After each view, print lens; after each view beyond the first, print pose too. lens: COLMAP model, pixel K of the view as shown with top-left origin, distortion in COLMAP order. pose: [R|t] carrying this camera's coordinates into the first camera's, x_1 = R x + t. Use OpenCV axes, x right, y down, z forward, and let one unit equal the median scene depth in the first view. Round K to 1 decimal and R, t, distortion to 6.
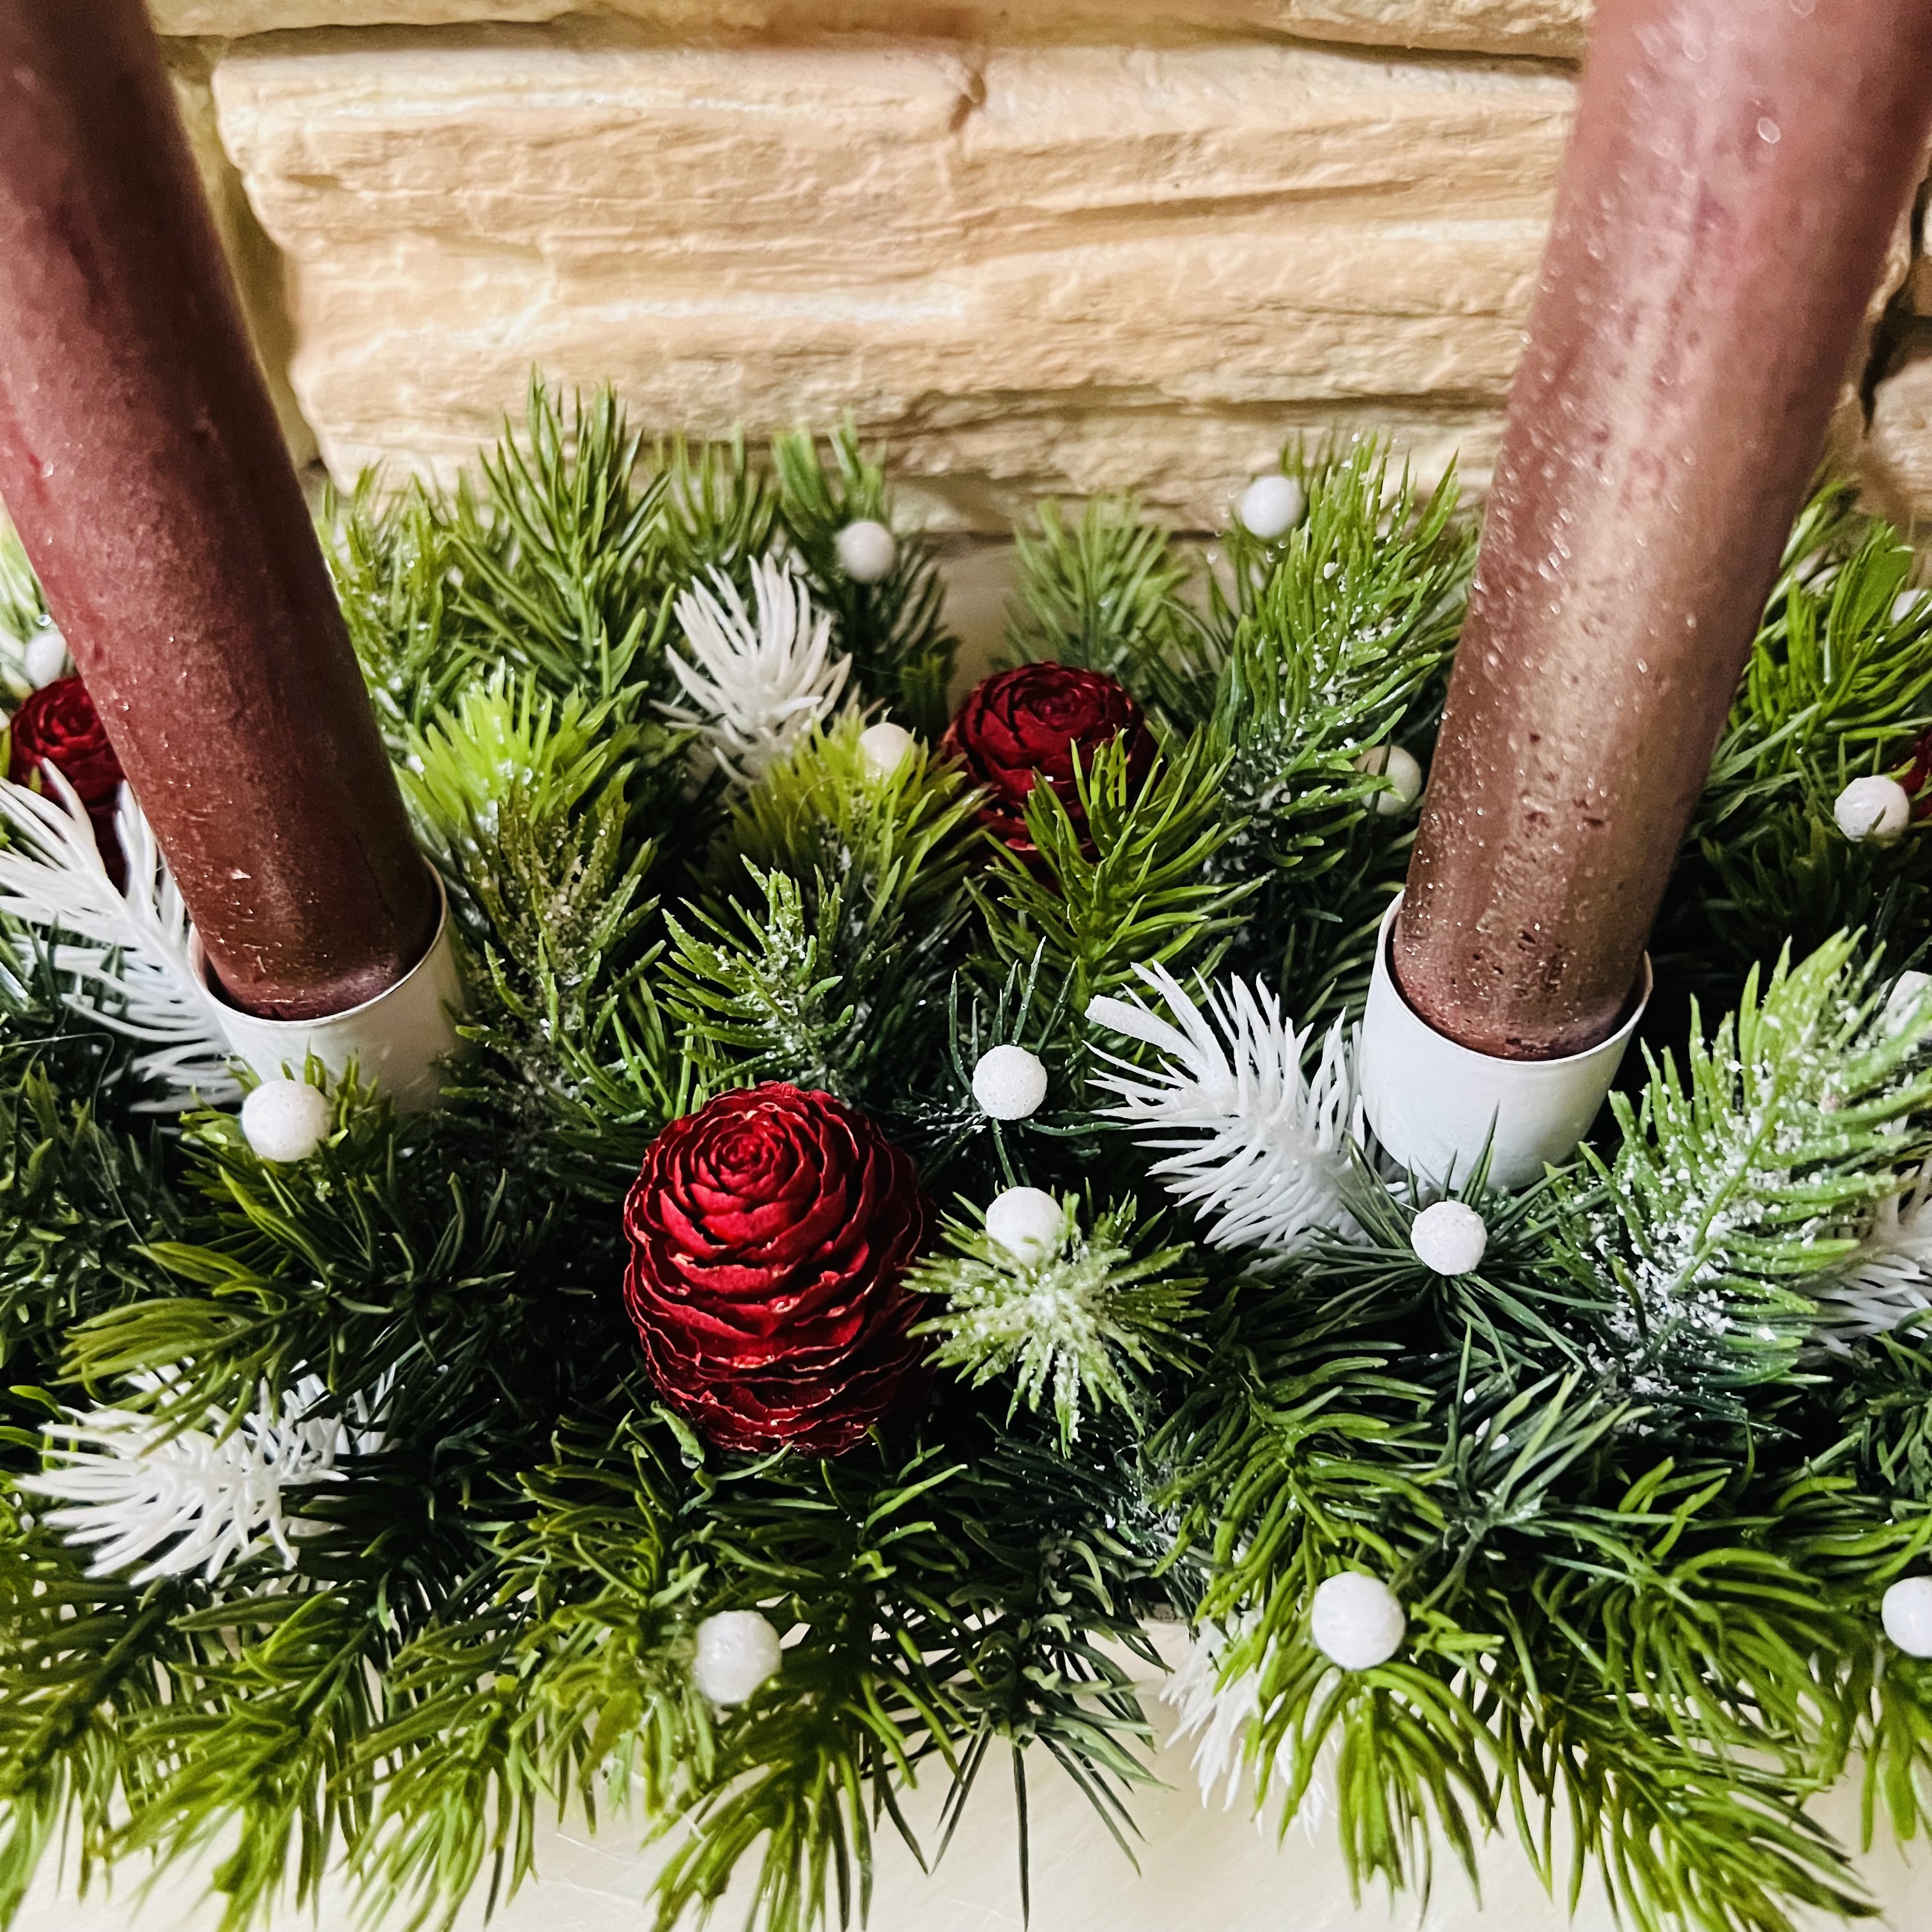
lens RADIAL K [[1921.1, 0, 932.0], [0, 1921.1, 1007.4], [0, 0, 1]] dist [0.173890, -0.552448]
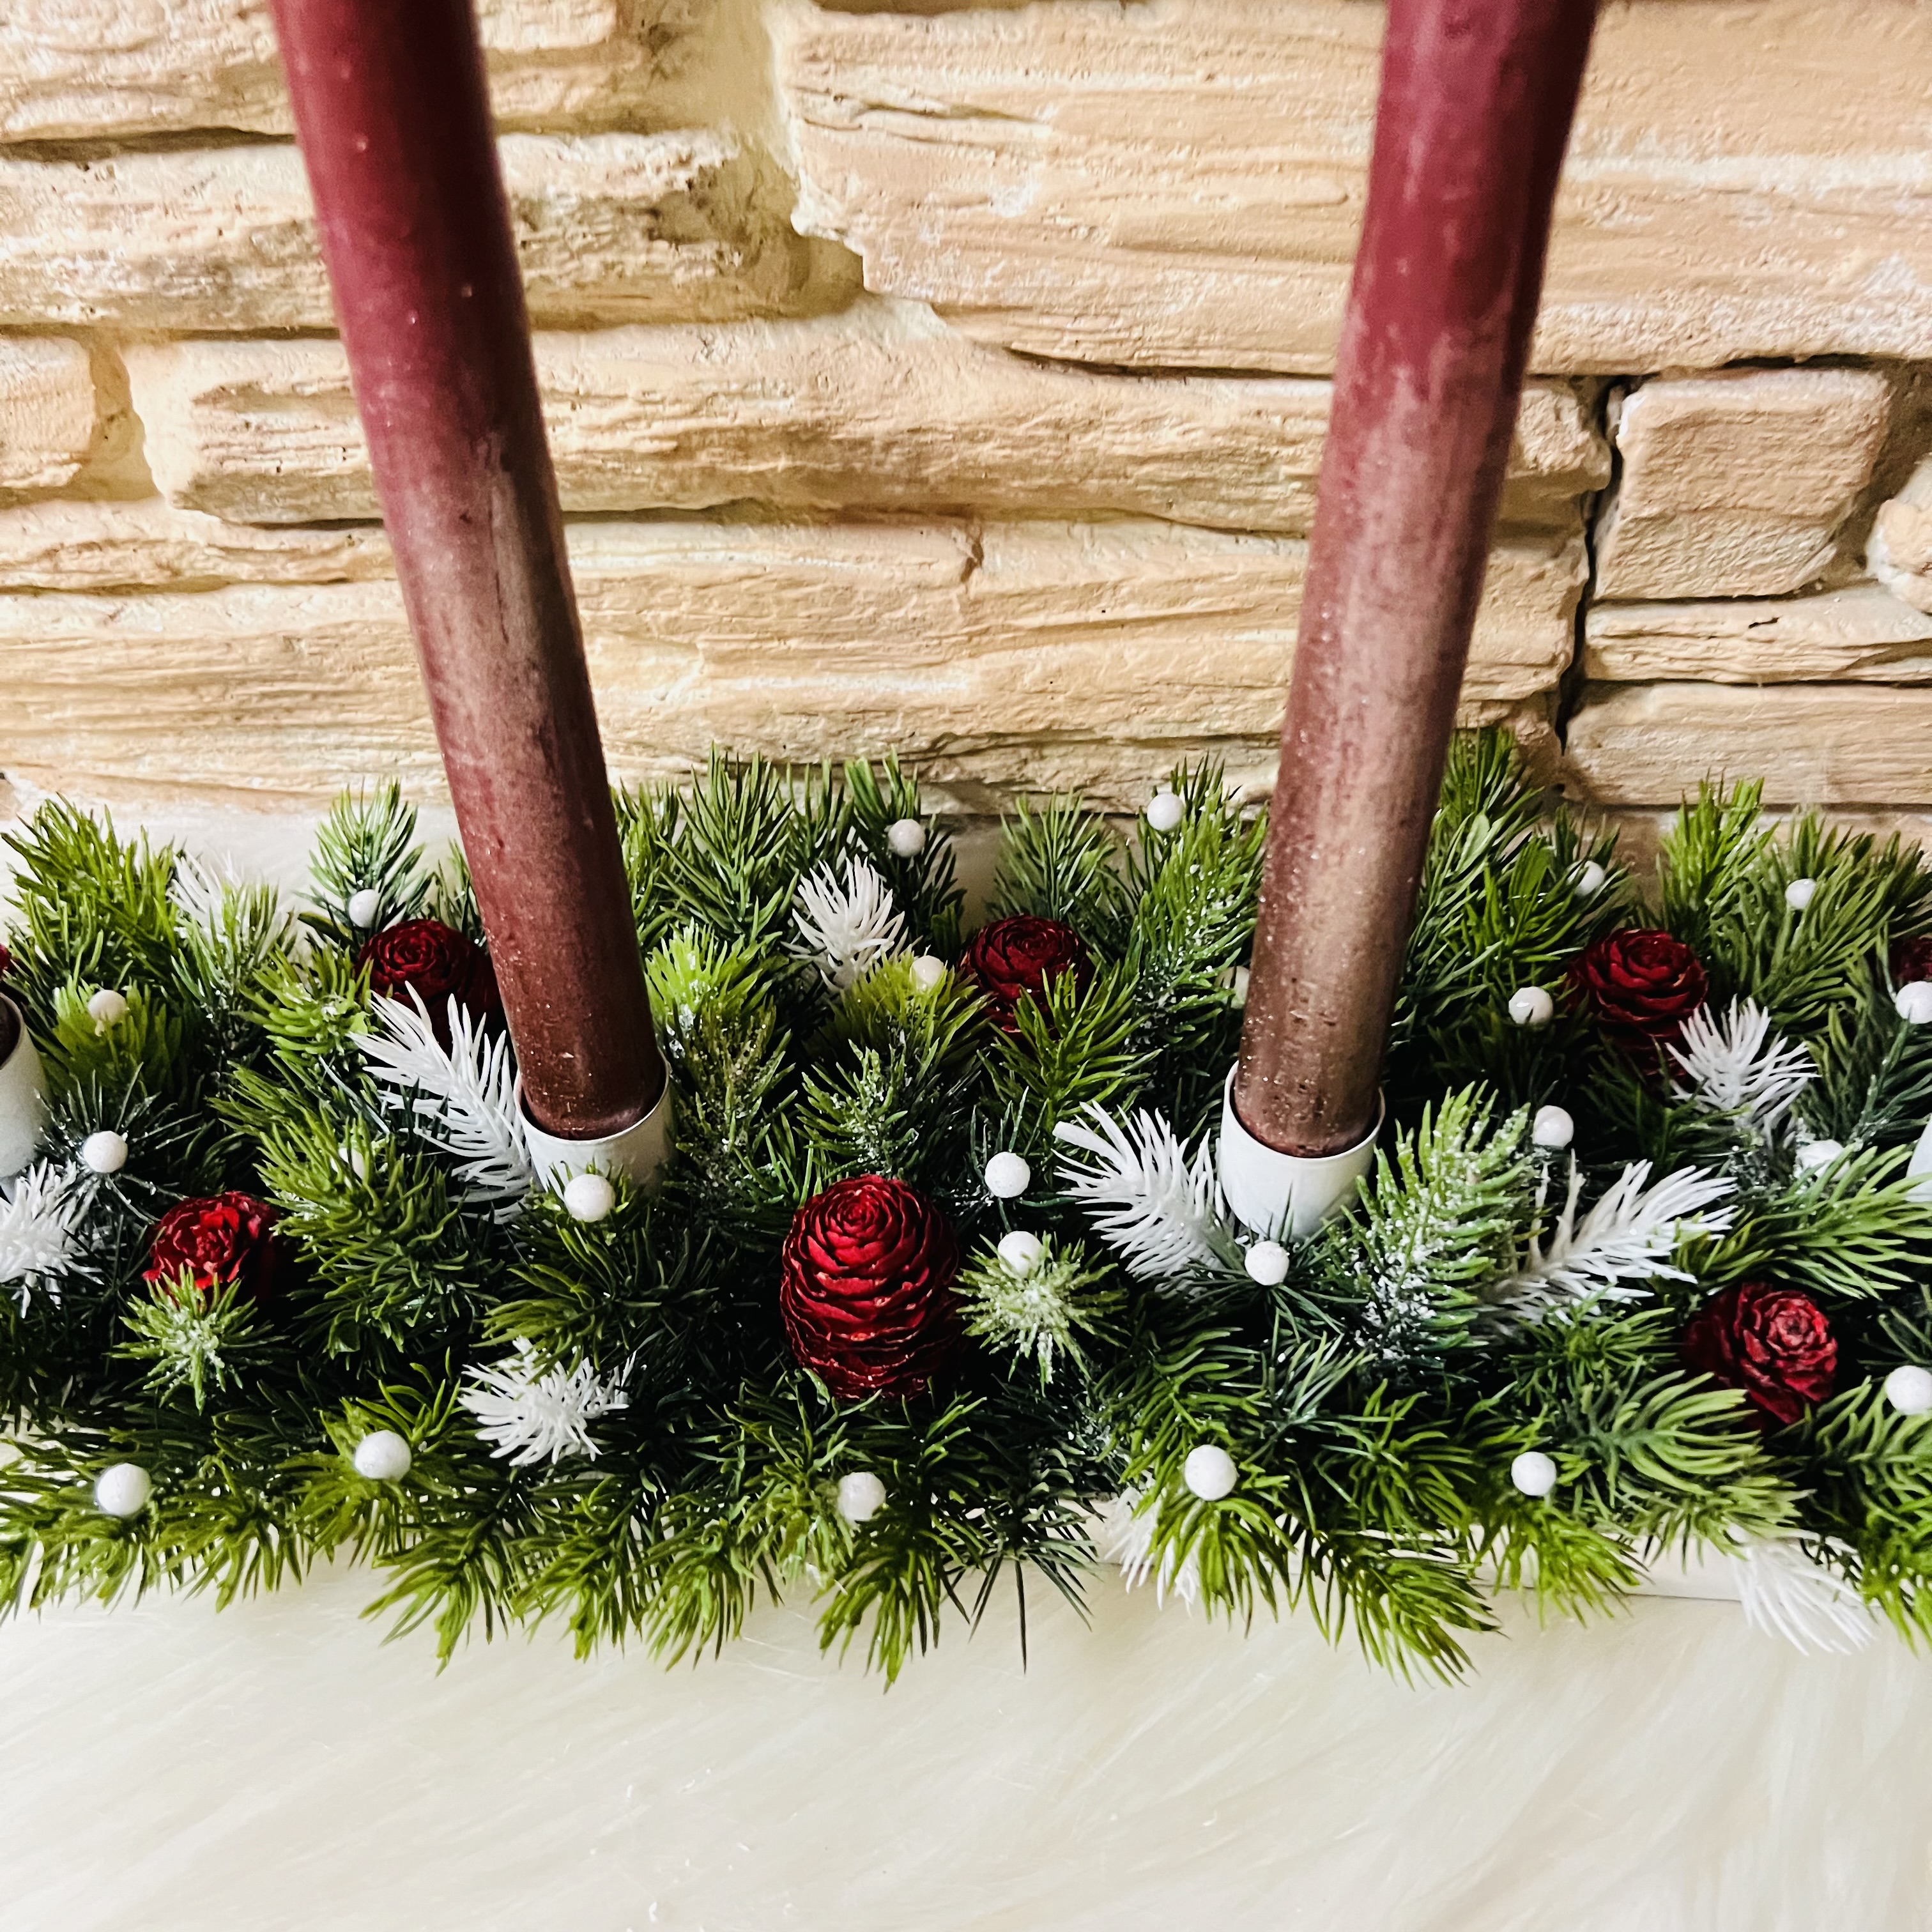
lens RADIAL K [[1921.1, 0, 932.0], [0, 1921.1, 1007.4], [0, 0, 1]] dist [0.173890, -0.552448]
pose [[0.999735, -0.005077, 0.022462, -0.061190], [0.006701, 0.997322, -0.072834, 0.015425], [-0.022032, 0.072966, 0.997091, -0.660506]]
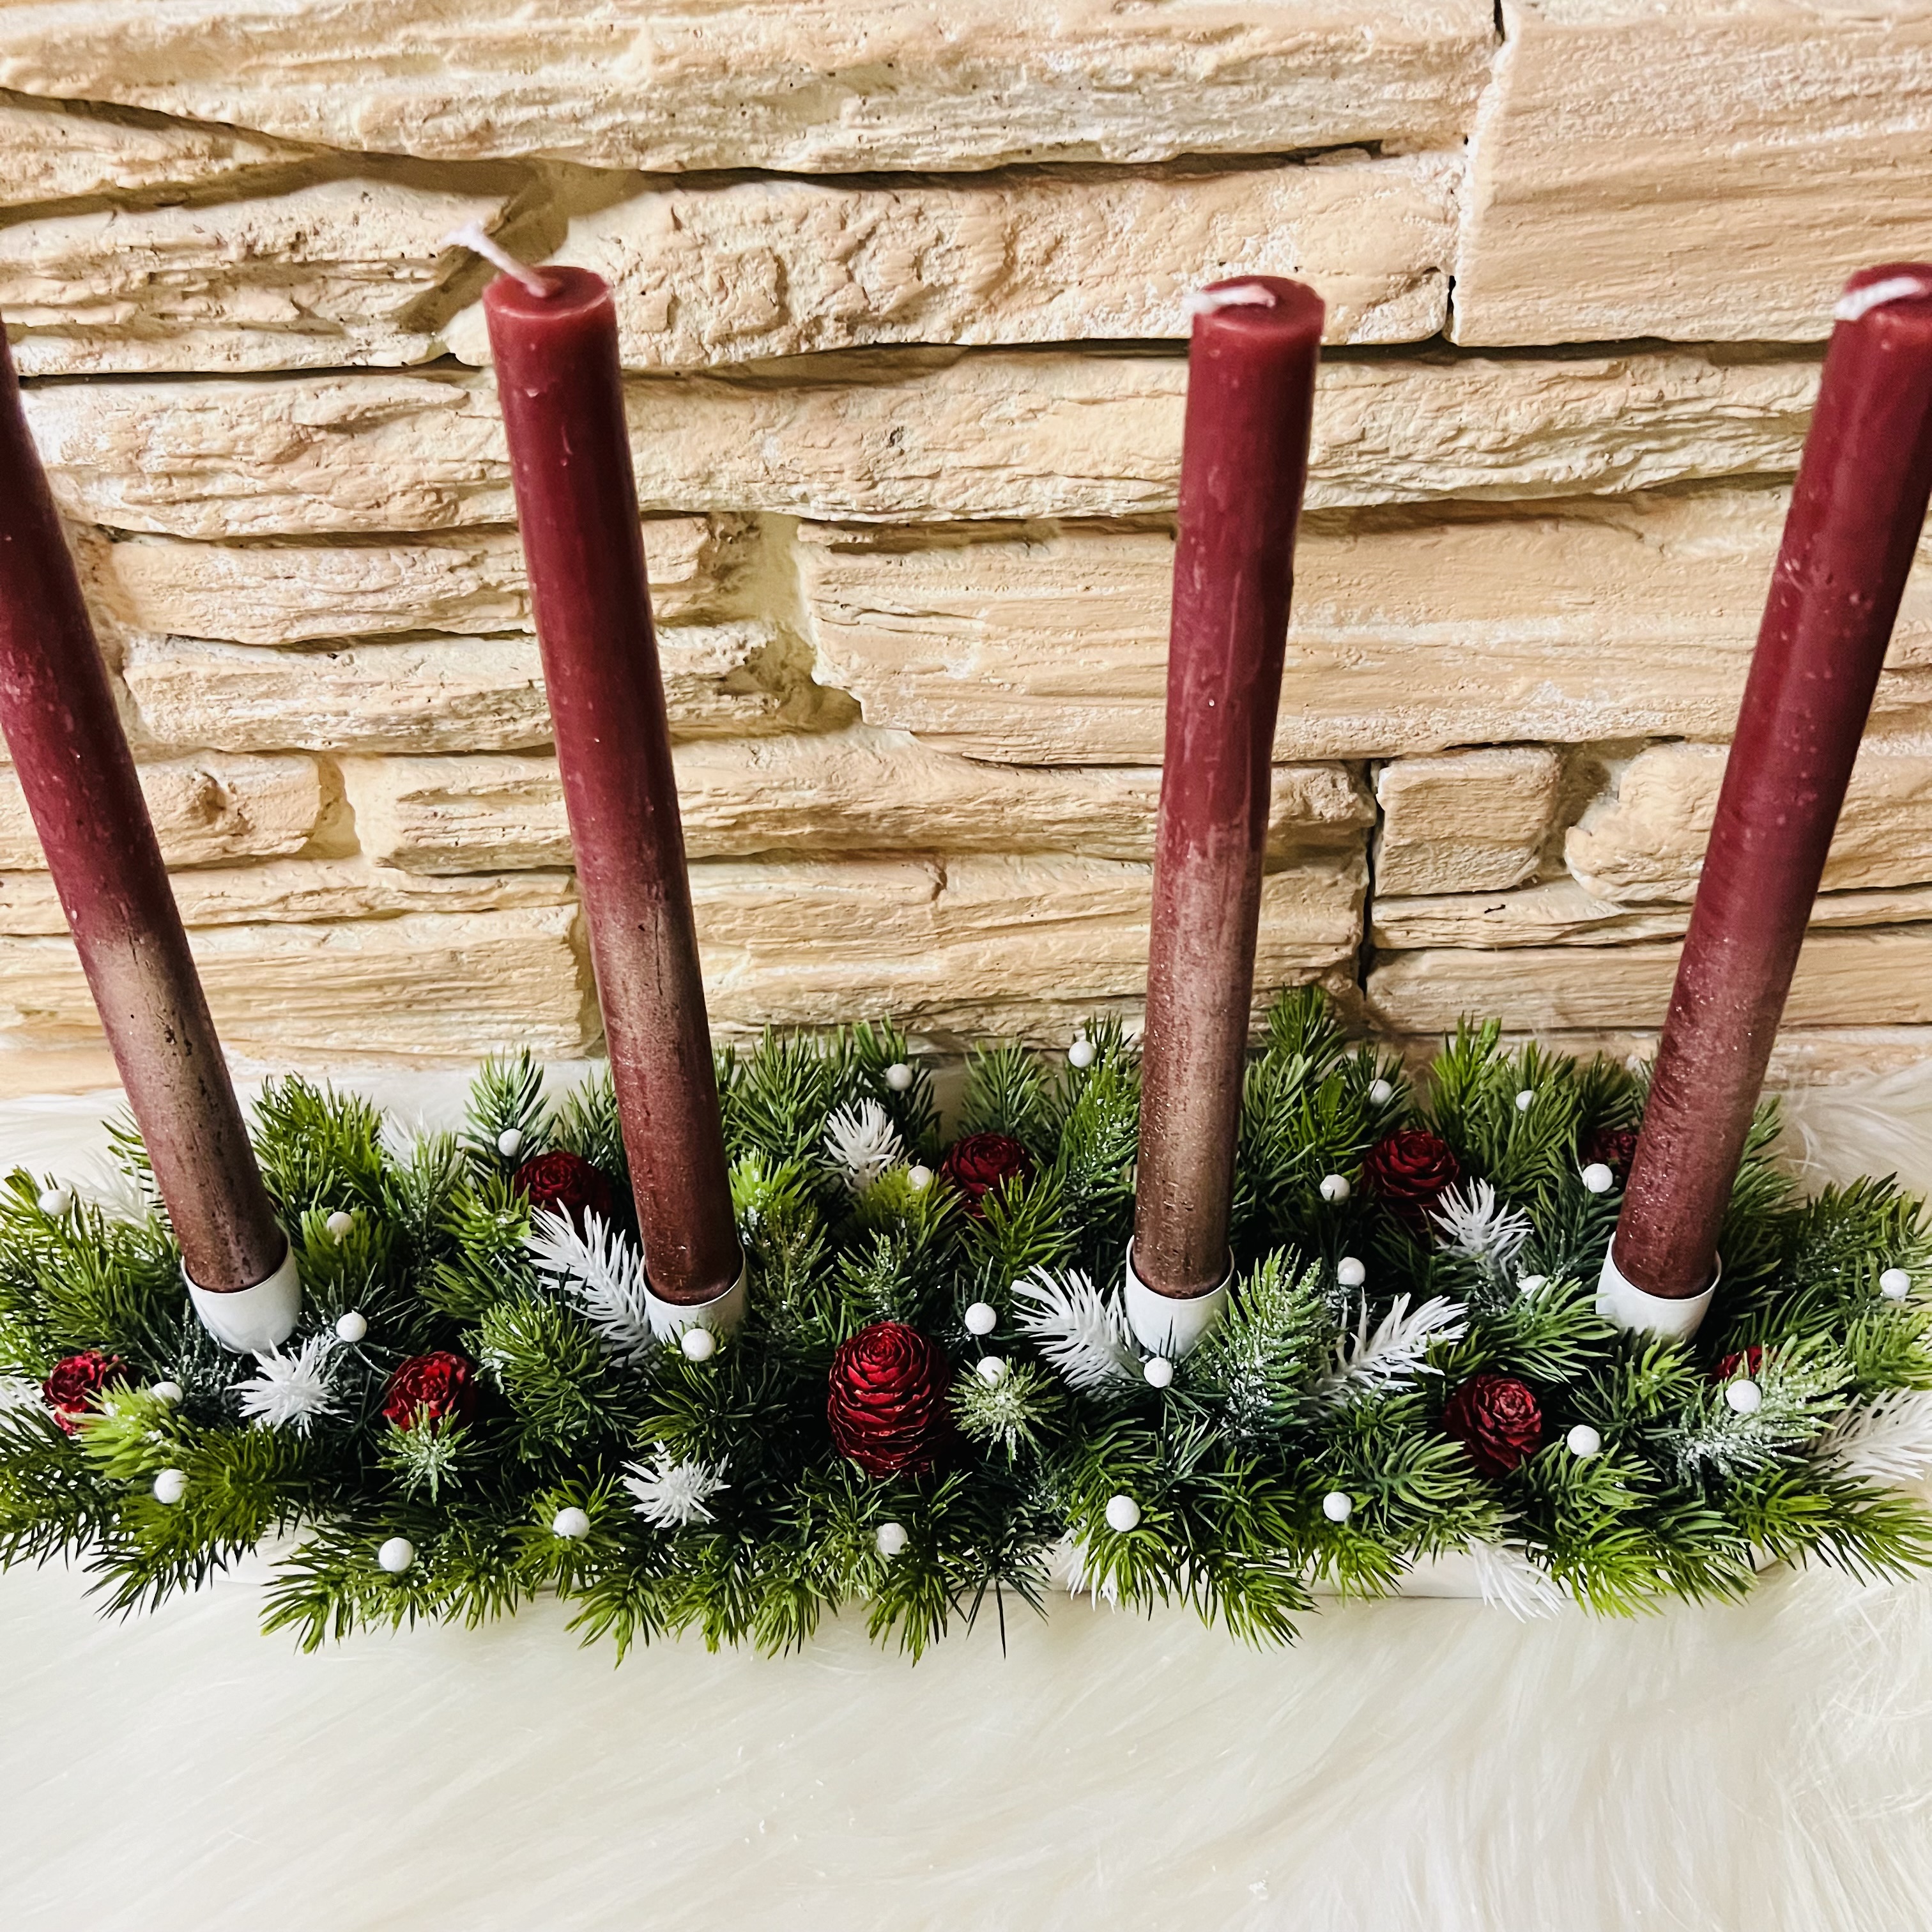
lens RADIAL K [[1971.4, 0, 949.4], [0, 1971.4, 987.2], [0, 0, 1]] dist [0.194840, -0.755526]
pose [[0.997756, -0.034860, 0.057168, -0.125827], [0.043345, 0.987021, -0.154629, 0.011503], [-0.051035, 0.156760, 0.986317, -1.503606]]
